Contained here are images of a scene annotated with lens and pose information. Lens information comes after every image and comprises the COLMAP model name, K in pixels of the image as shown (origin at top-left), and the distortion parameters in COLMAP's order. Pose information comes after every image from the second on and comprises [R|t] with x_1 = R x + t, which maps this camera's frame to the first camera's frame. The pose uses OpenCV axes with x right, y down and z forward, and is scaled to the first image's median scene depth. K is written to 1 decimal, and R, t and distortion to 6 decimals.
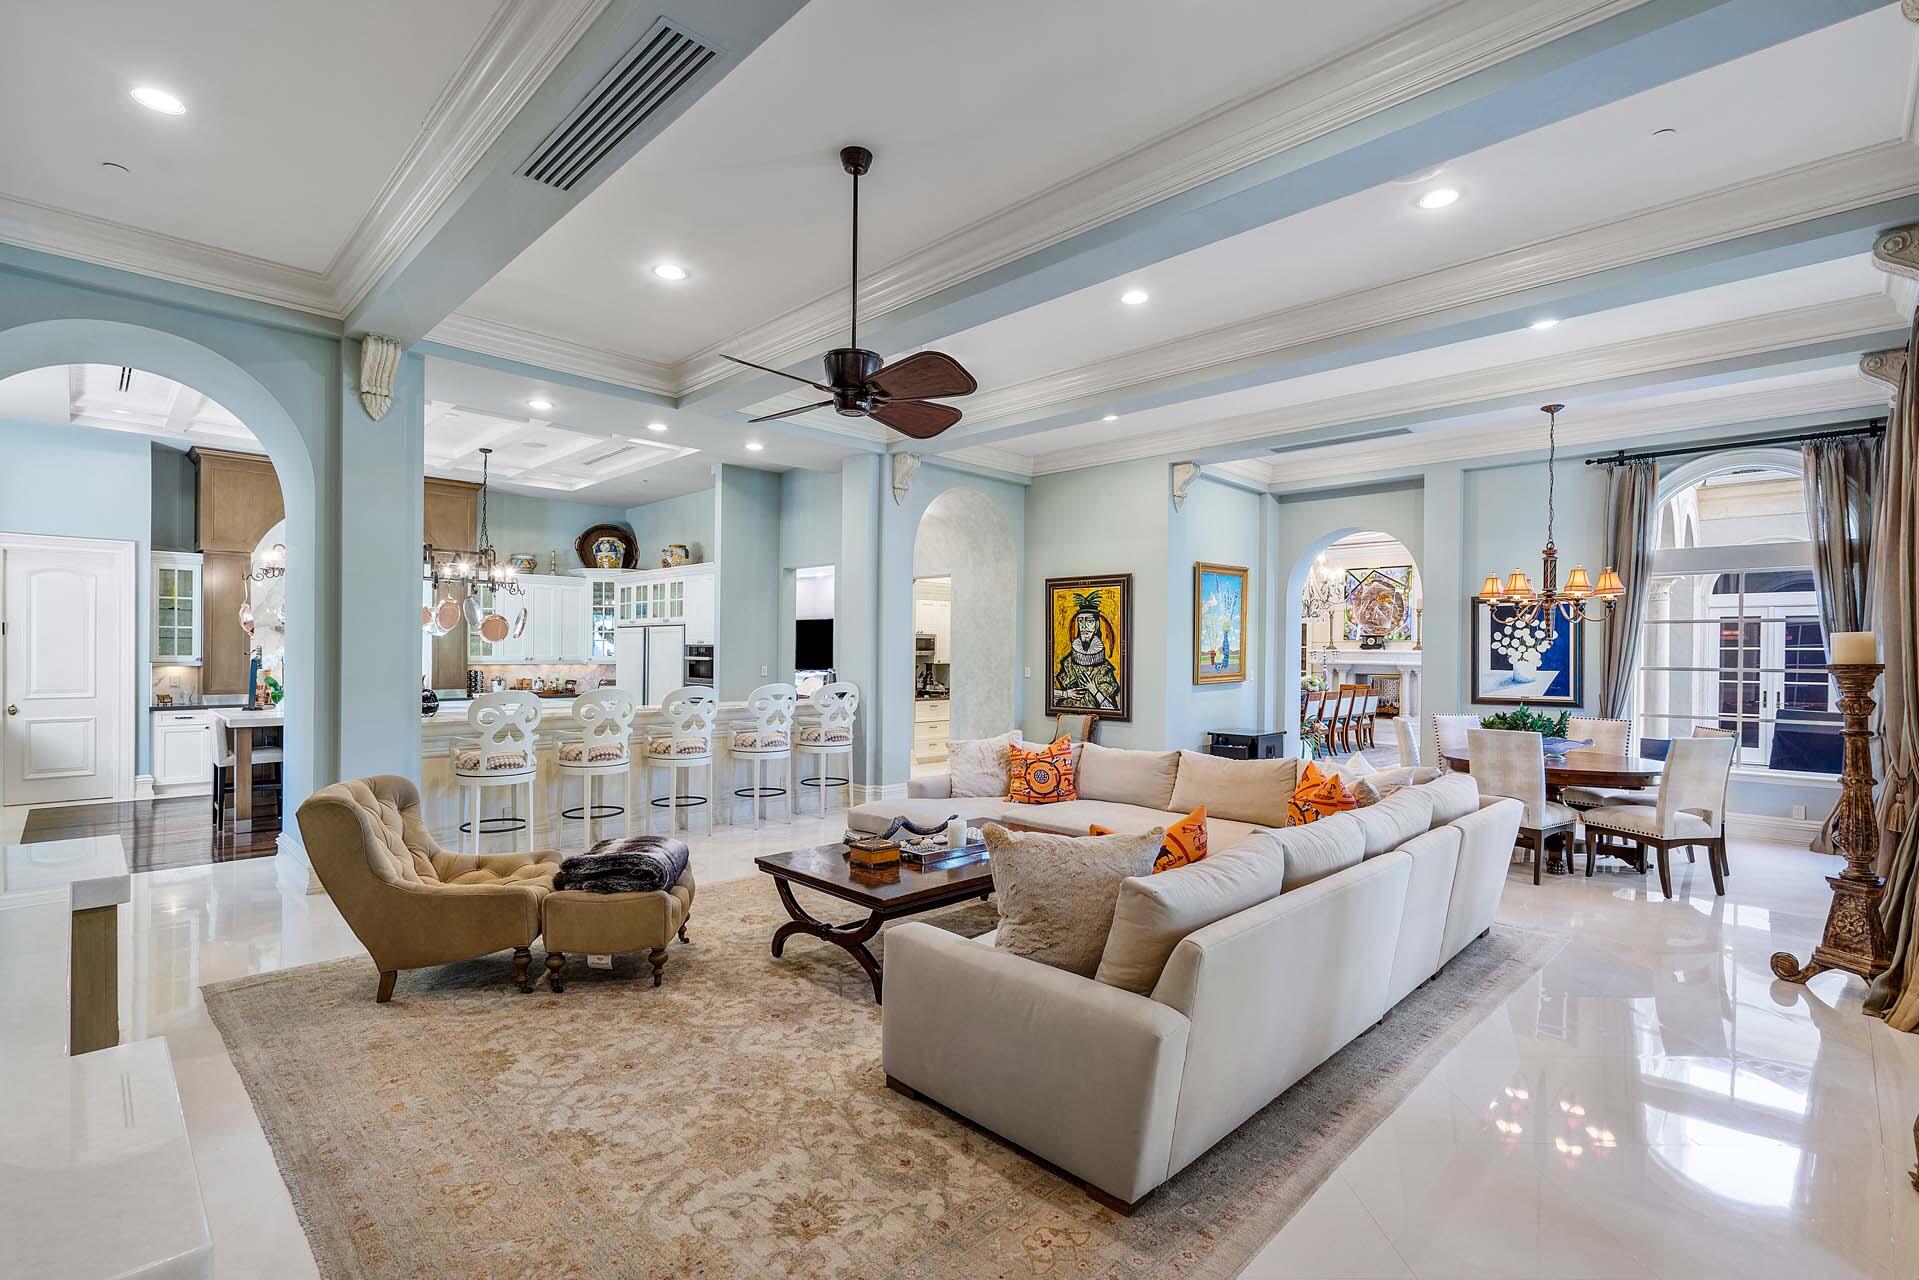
lens RADIAL K [[883.1, 0, 964.7], [0, 883.1, 658.7], [0, 0, 1]] dist [-0.007458, -0.000161]
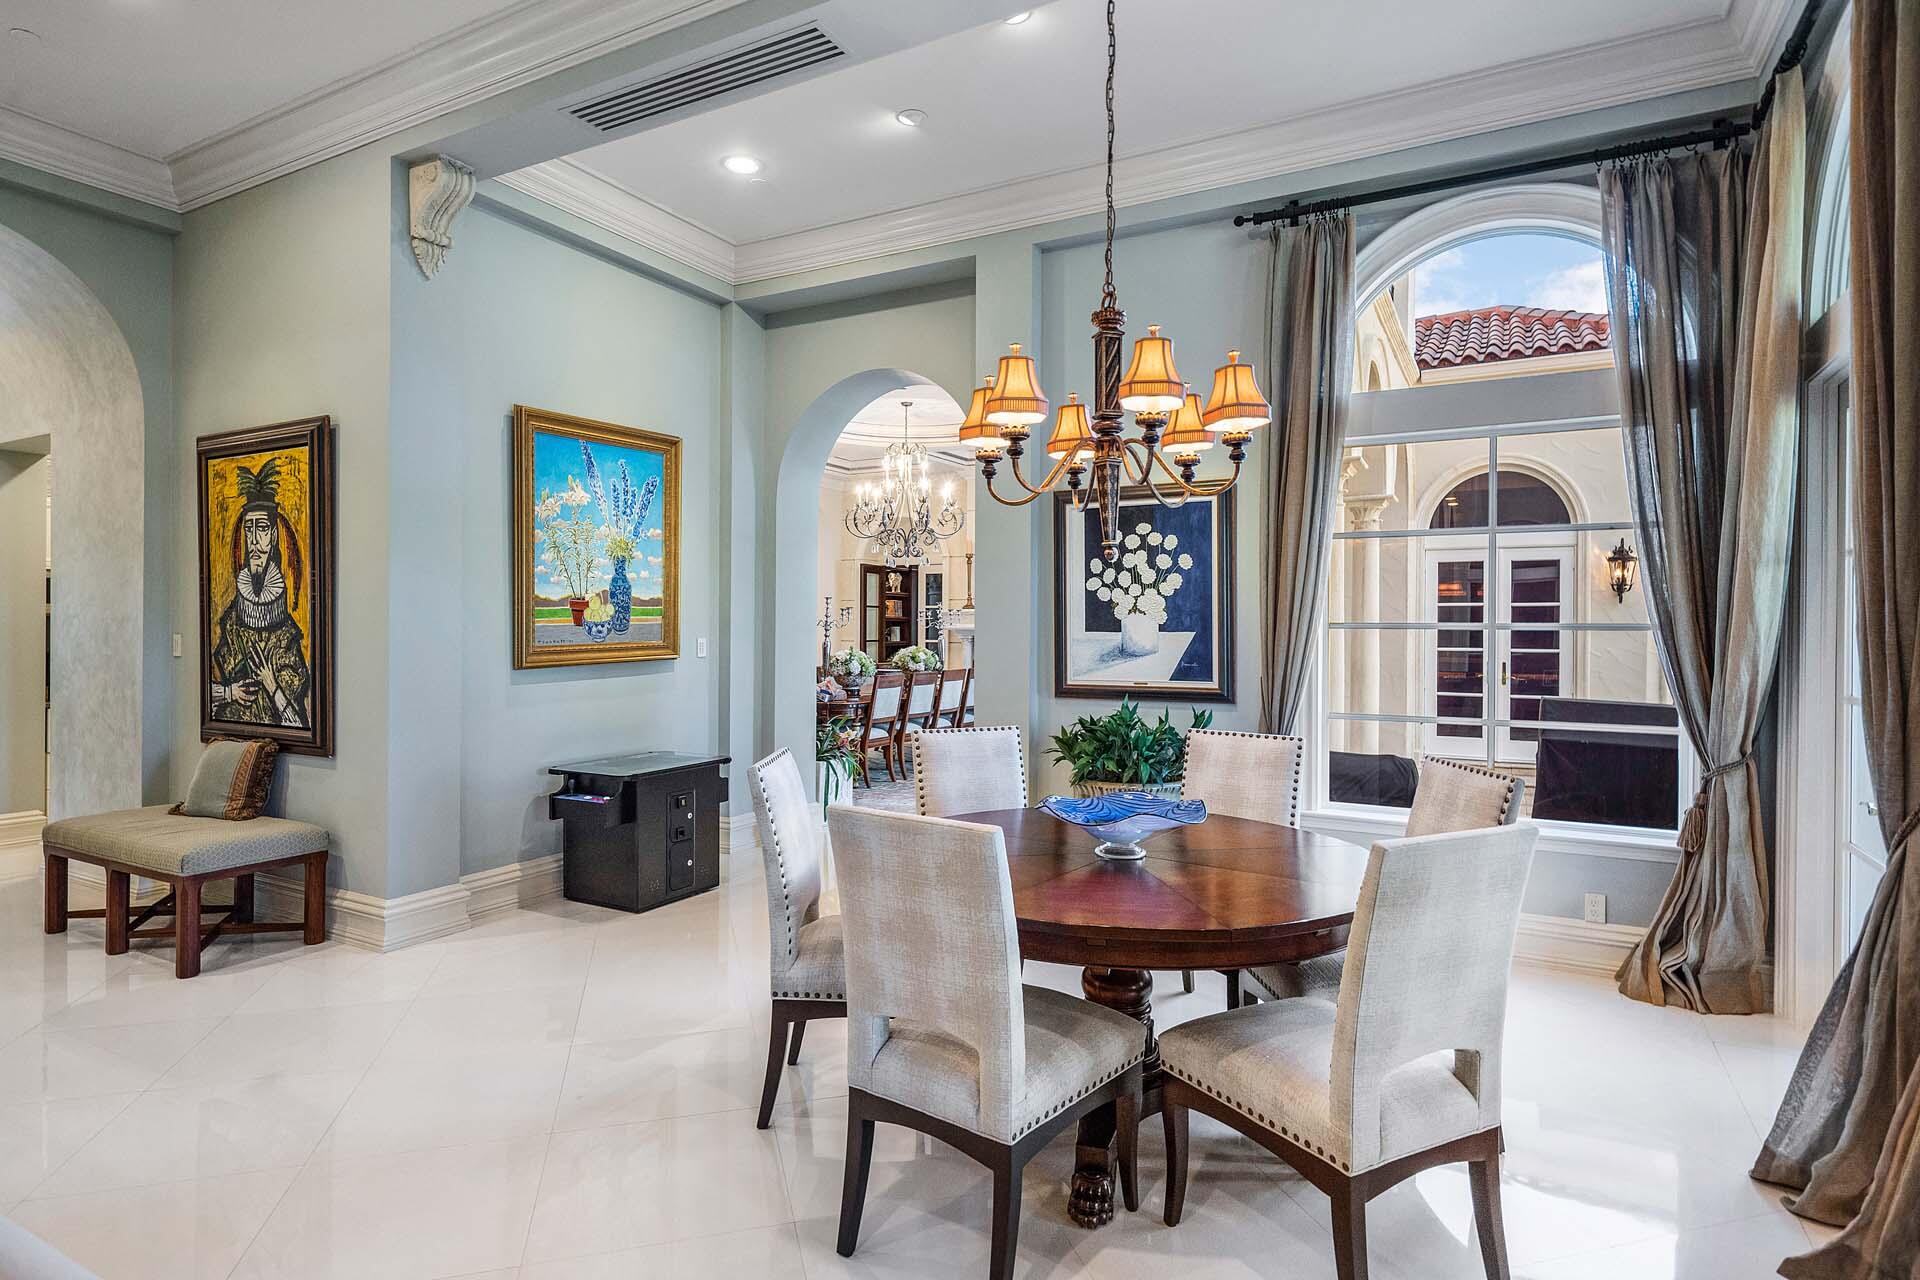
lens RADIAL K [[1001.1, 0, 978.4], [0, 1001.1, 631.9], [0, 0, 1]] dist [-0.004968, 0.001056]
pose [[0.958357, -0.006755, 0.285495, 0.372142], [0.006222, 0.999977, 0.002772, 0.011154], [-0.285507, -0.000881, 0.958376, 0.456642]]
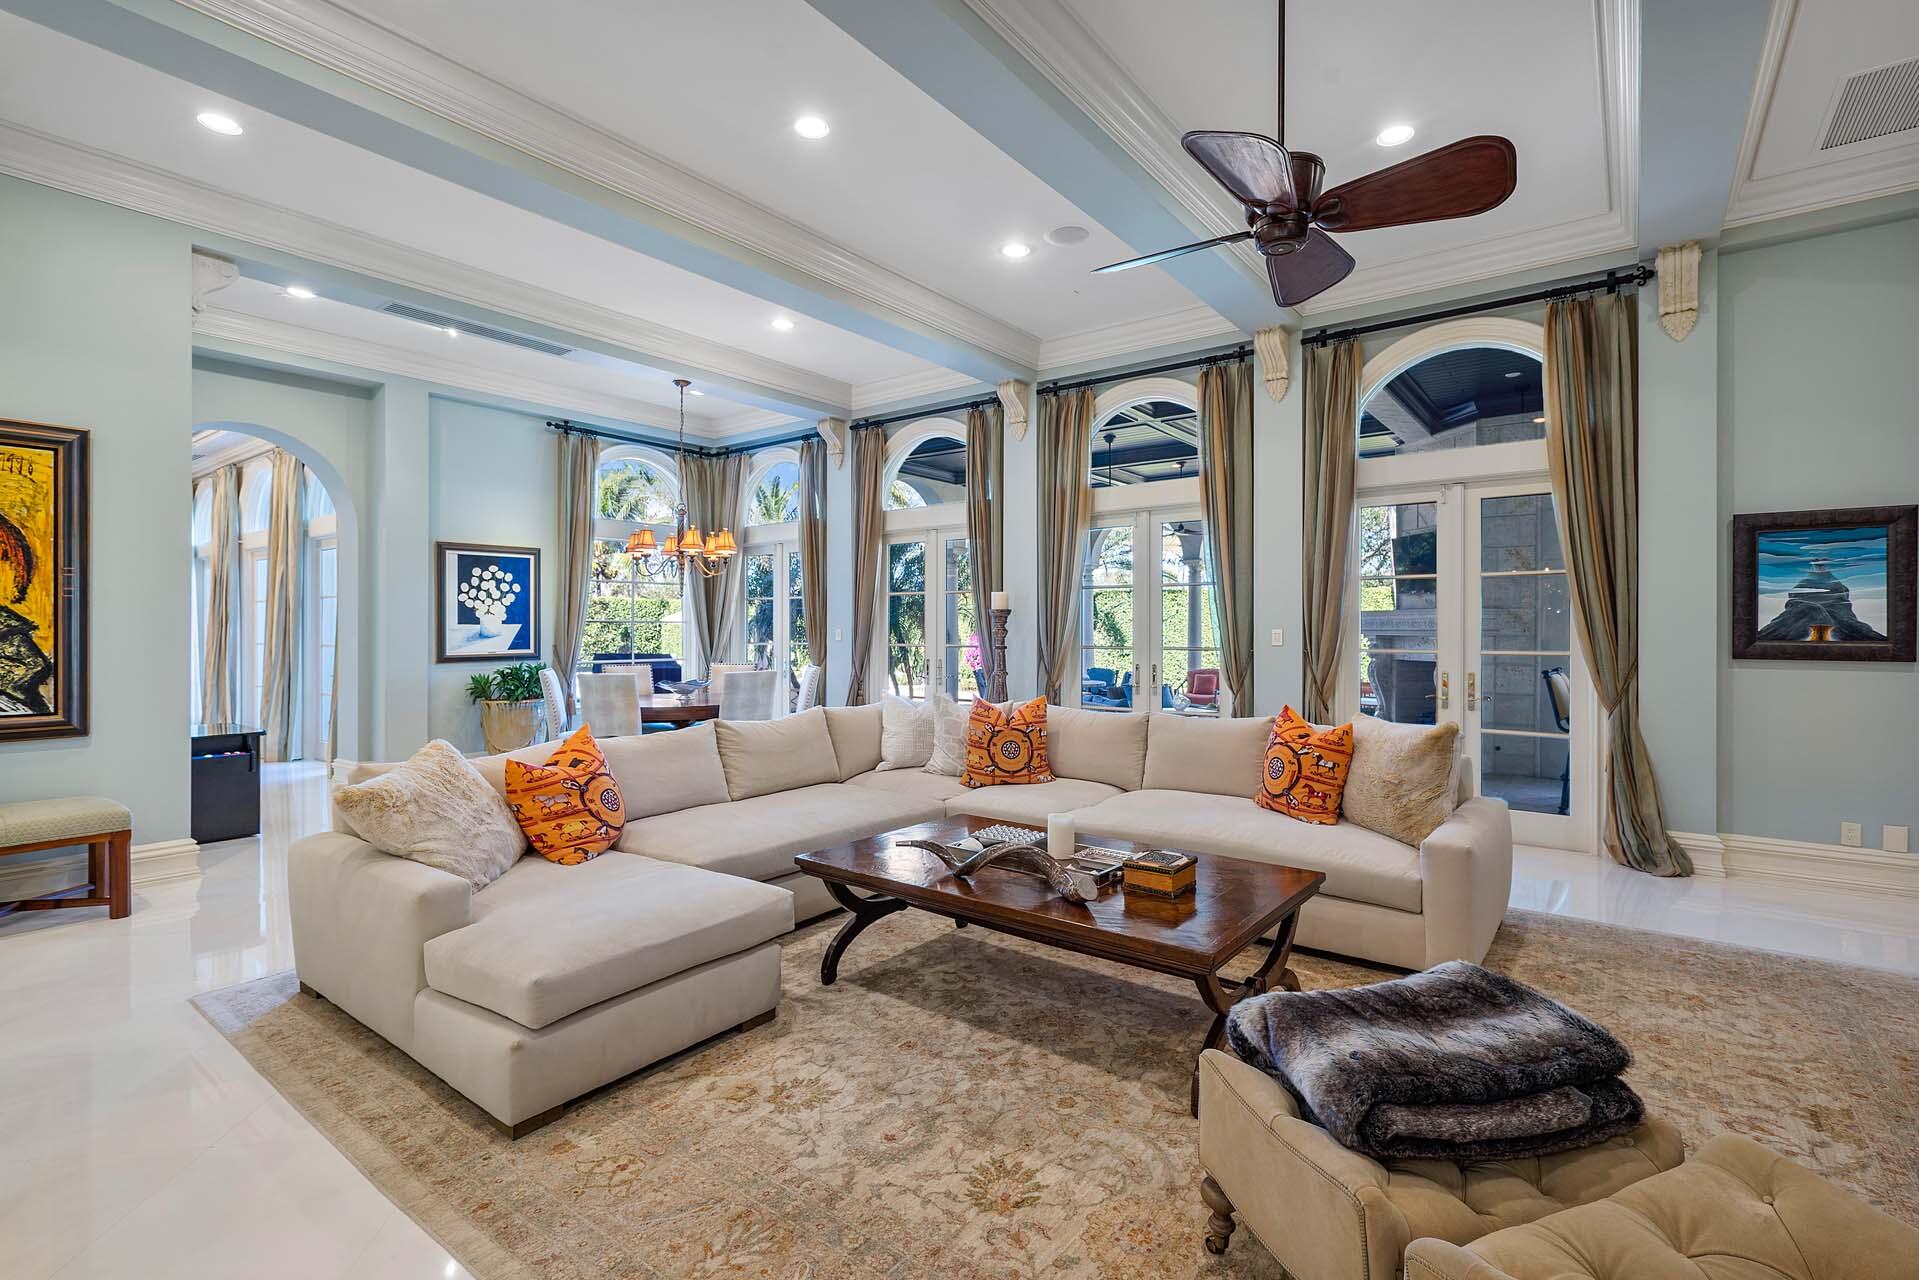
lens RADIAL K [[883.1, 0, 952.2], [0, 883.1, 640.7], [0, 0, 1]] dist [-0.007458, -0.000161]
pose [[-0.122604, -0.022291, 0.992205, -0.368889], [0.007846, 0.999695, 0.023429, 0.012456], [-0.992425, 0.010657, -0.122391, 0.613362]]
